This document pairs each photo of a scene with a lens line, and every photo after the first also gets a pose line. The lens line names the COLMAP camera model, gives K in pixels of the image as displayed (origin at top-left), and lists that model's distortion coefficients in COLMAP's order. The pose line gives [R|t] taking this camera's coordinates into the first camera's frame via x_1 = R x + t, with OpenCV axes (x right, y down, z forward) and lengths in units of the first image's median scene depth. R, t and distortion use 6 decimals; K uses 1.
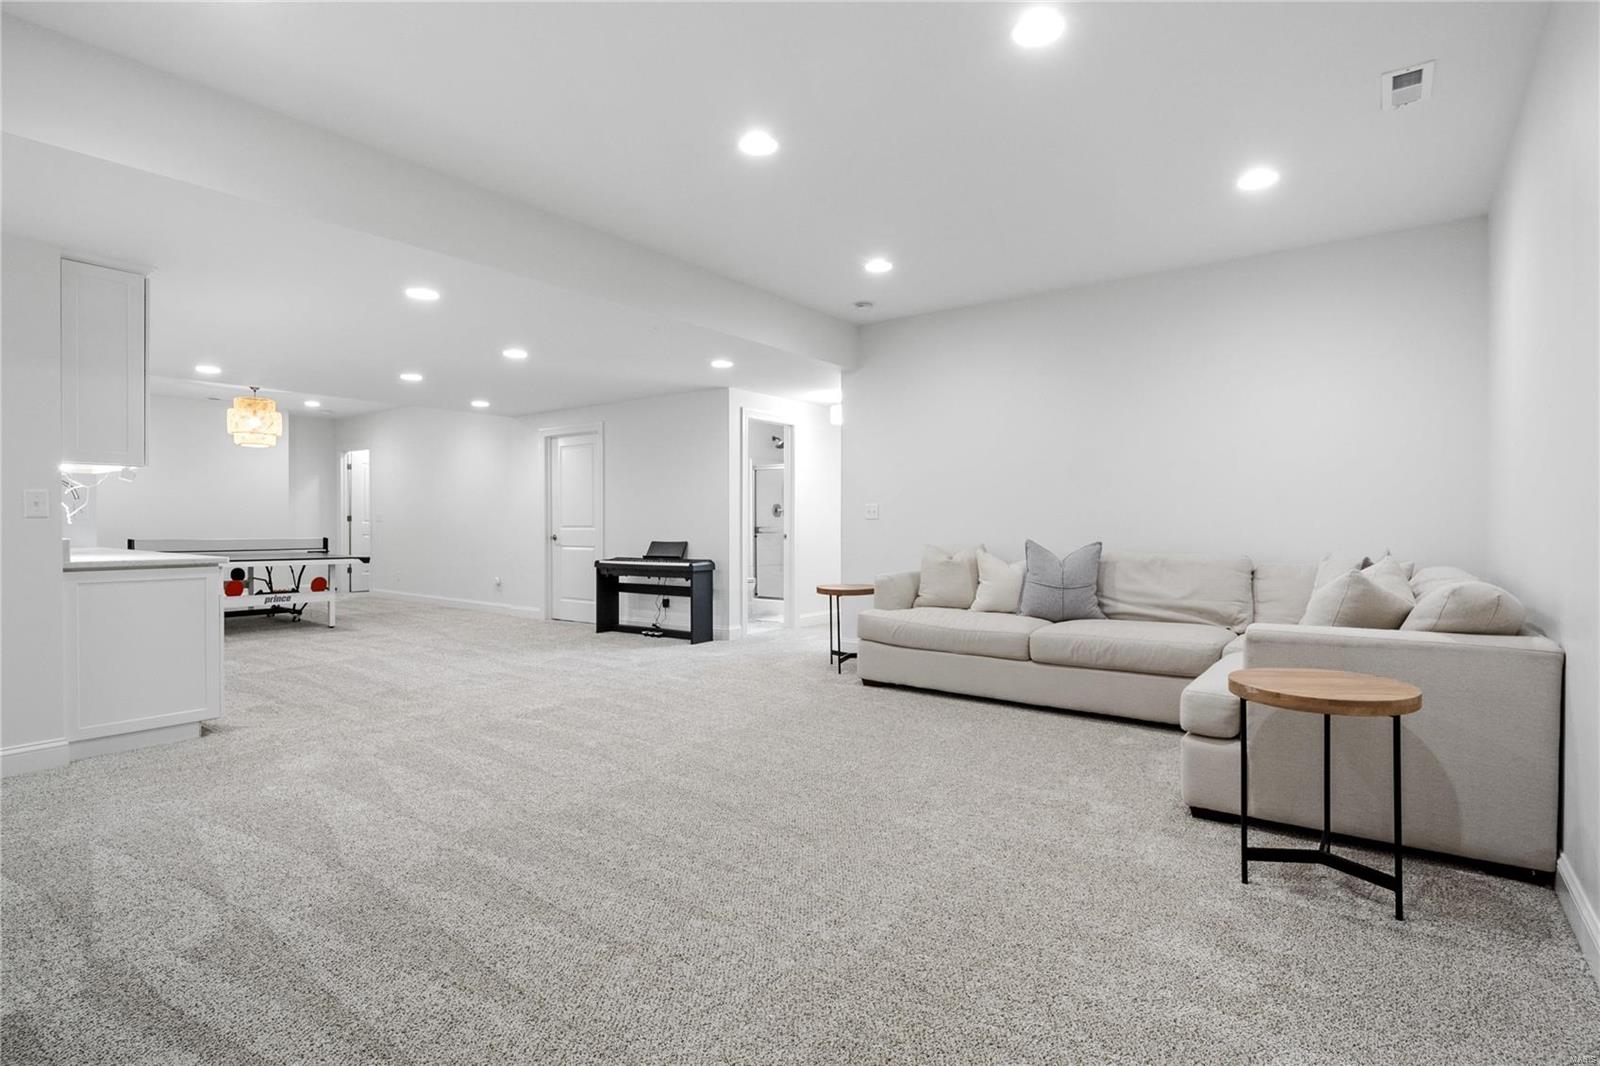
lens RADIAL K [[822.5, 0, 795.6], [0, 822.5, 523.2], [0, 0, 1]] dist [0.000226, -0.002295]
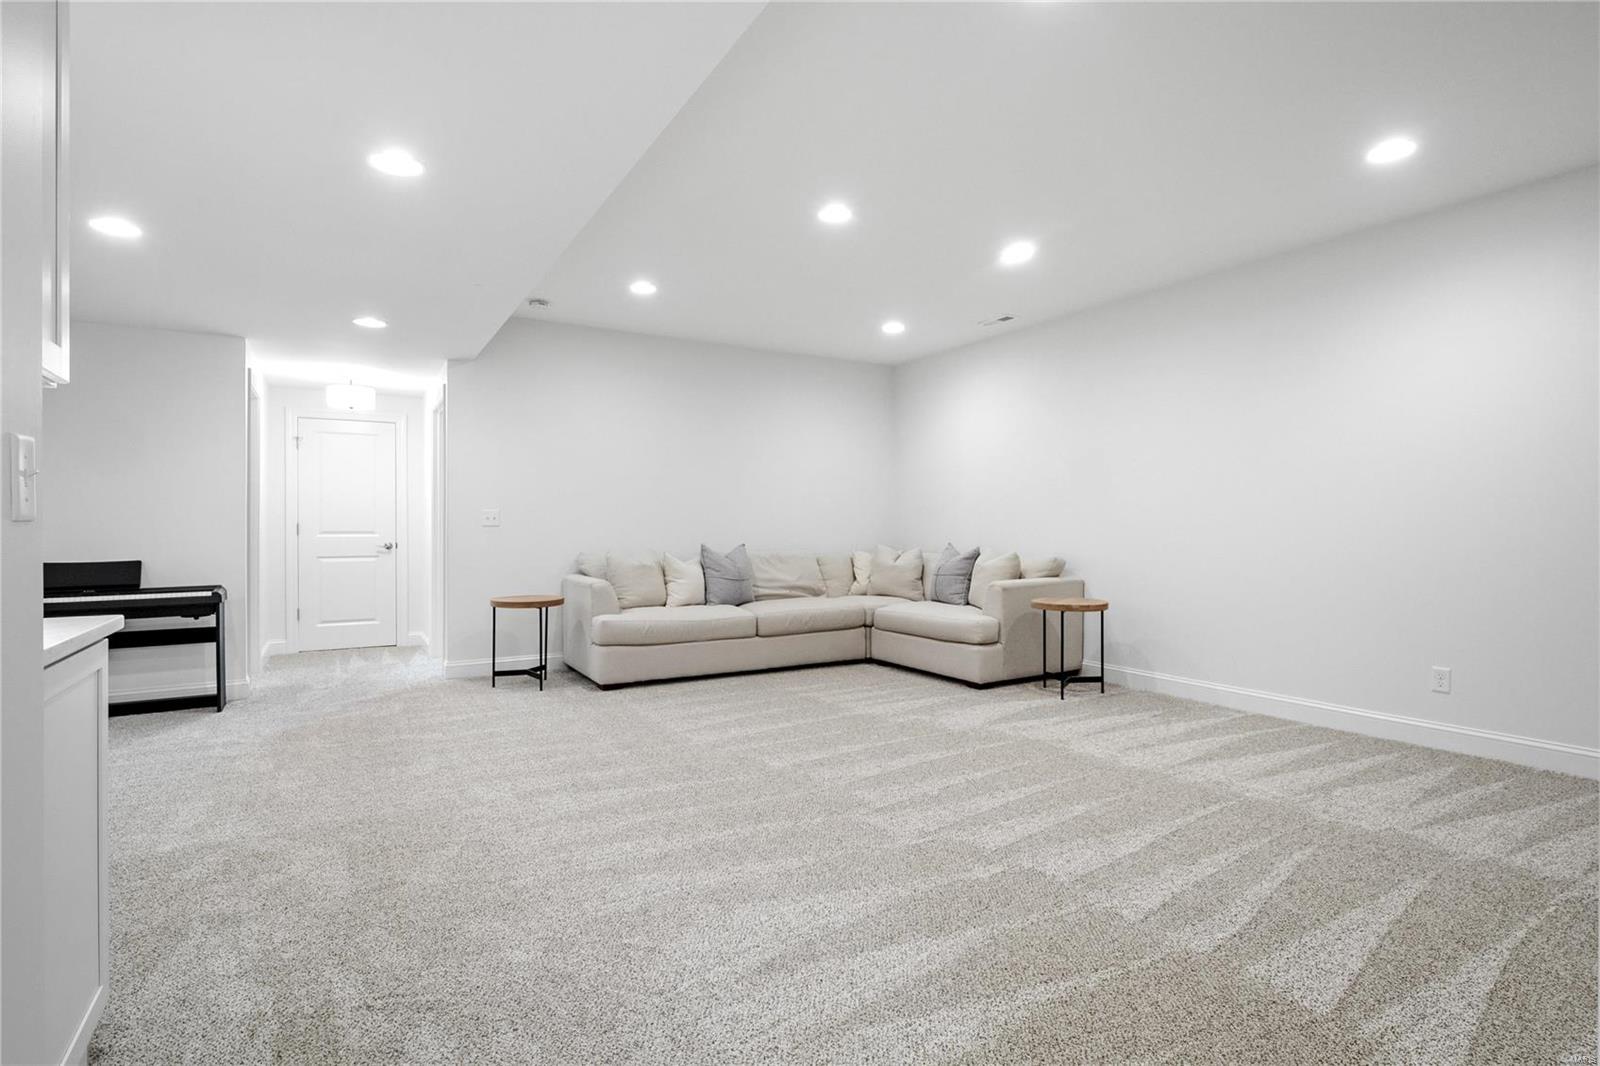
lens RADIAL K [[822.5, 0, 795.6], [0, 822.5, 523.2], [0, 0, 1]] dist [0.000226, -0.002295]
pose [[0.378946, 0.005876, 0.925400, -0.790709], [0.006245, 0.999941, -0.008906, 0.002637], [-0.925398, 0.009154, 0.378887, 0.416701]]
